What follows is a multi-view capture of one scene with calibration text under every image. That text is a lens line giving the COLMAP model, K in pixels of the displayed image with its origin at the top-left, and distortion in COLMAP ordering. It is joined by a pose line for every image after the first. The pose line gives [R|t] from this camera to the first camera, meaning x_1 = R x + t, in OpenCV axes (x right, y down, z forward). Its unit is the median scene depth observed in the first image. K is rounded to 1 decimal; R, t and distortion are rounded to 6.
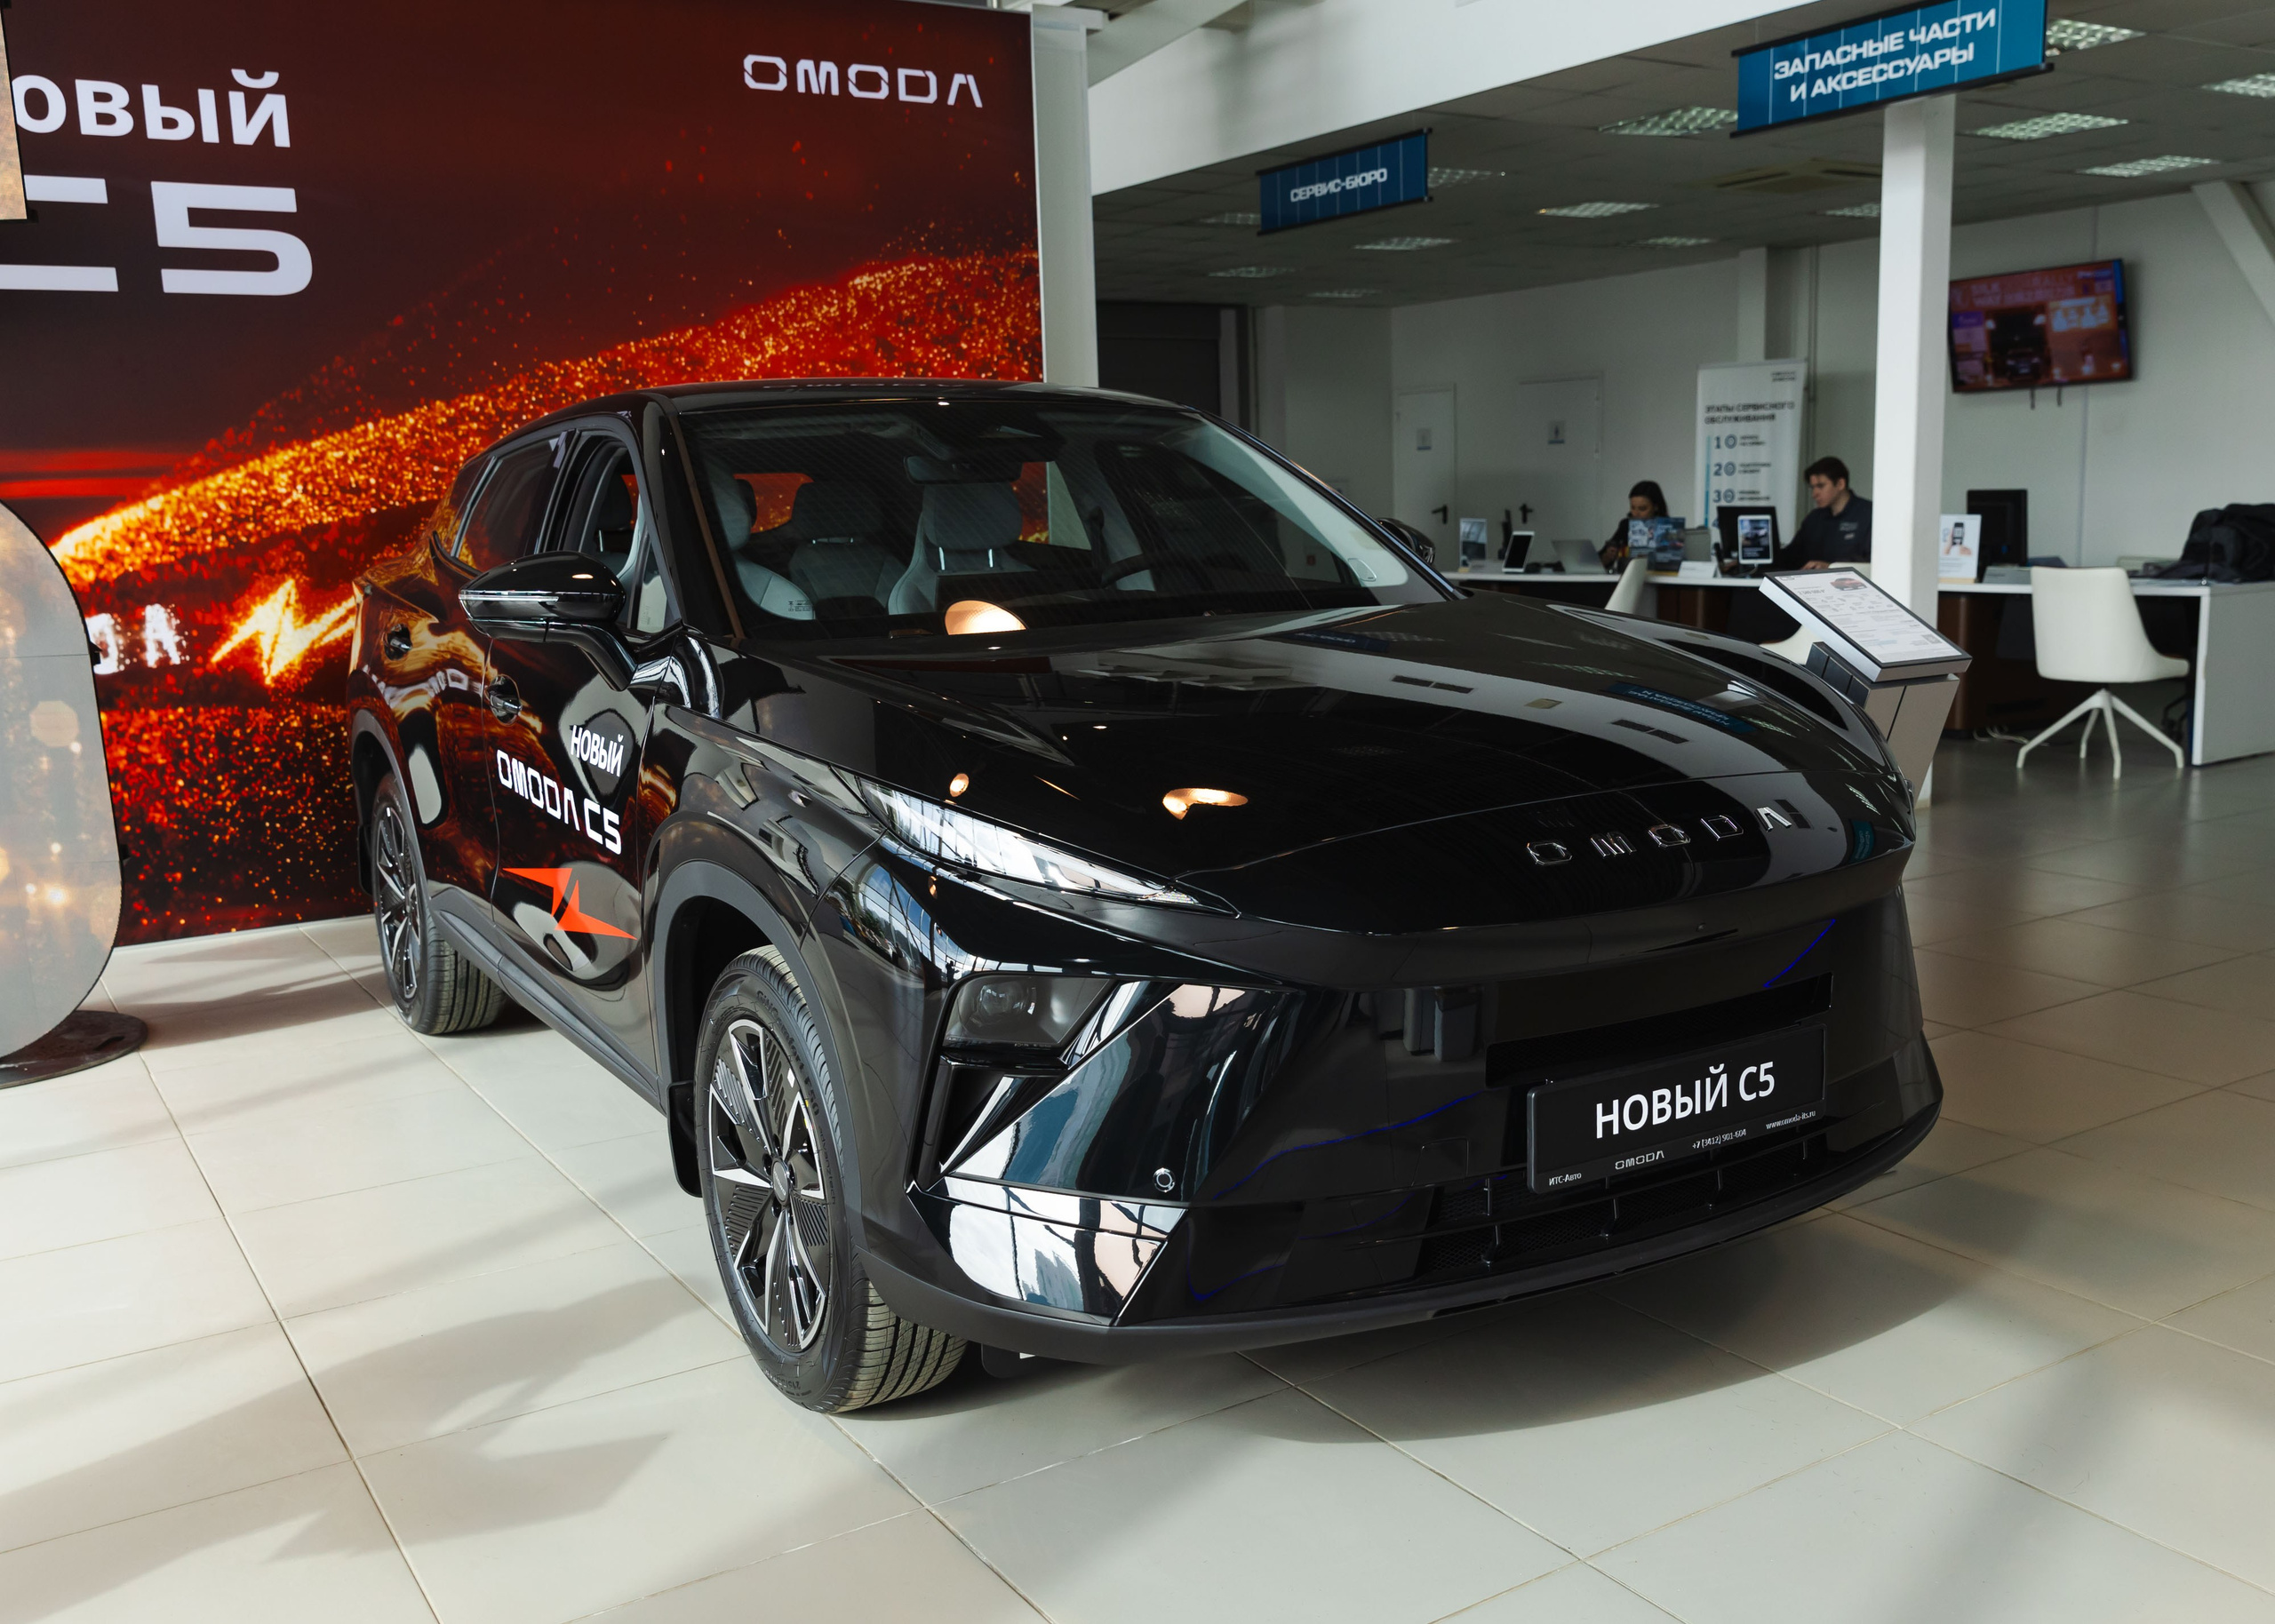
lens RADIAL K [[1978.6, 0, 1139.6], [0, 1978.6, 861.0], [0, 0, 1]] dist [0.000887, 0.007074]
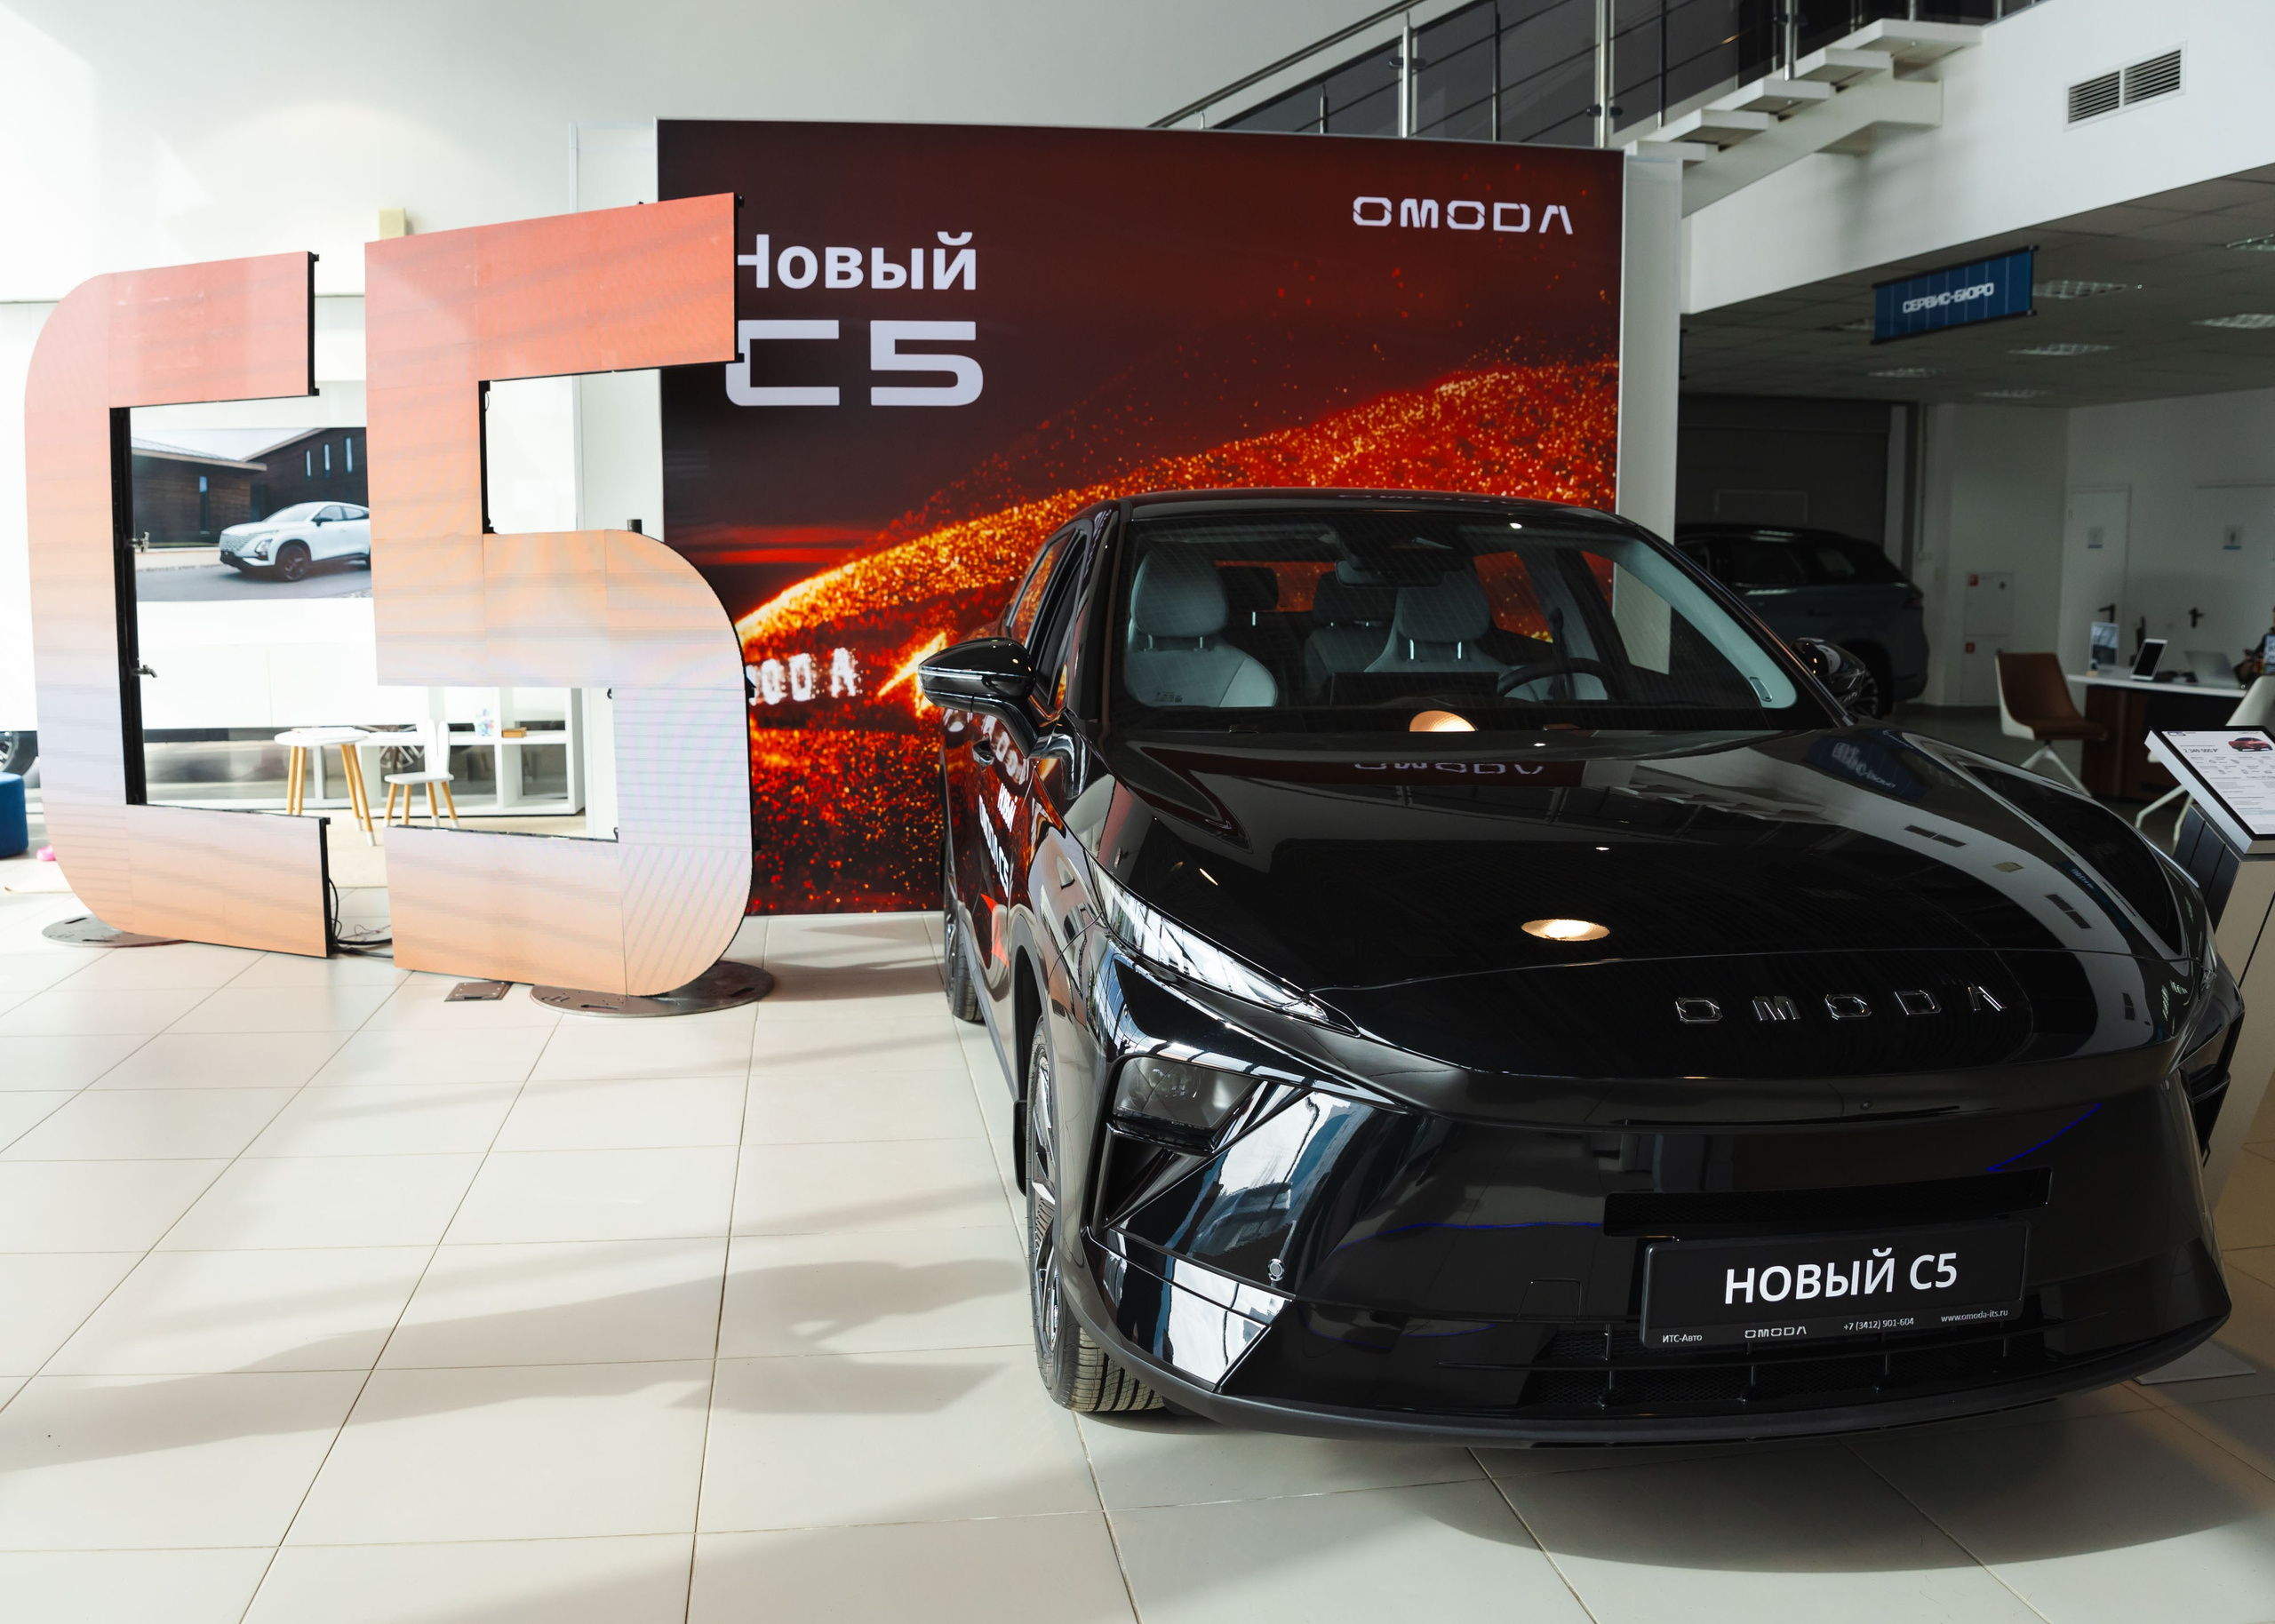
lens RADIAL K [[1803.2, 0, 1137.5], [0, 1803.2, 812.0], [0, 0, 1]] dist [-0.127418, 0.018911]
pose [[0.911590, 0.089146, -0.401318, 0.138015], [-0.103289, 0.994557, -0.013696, -0.028485], [0.397913, 0.053937, 0.915836, 0.032353]]
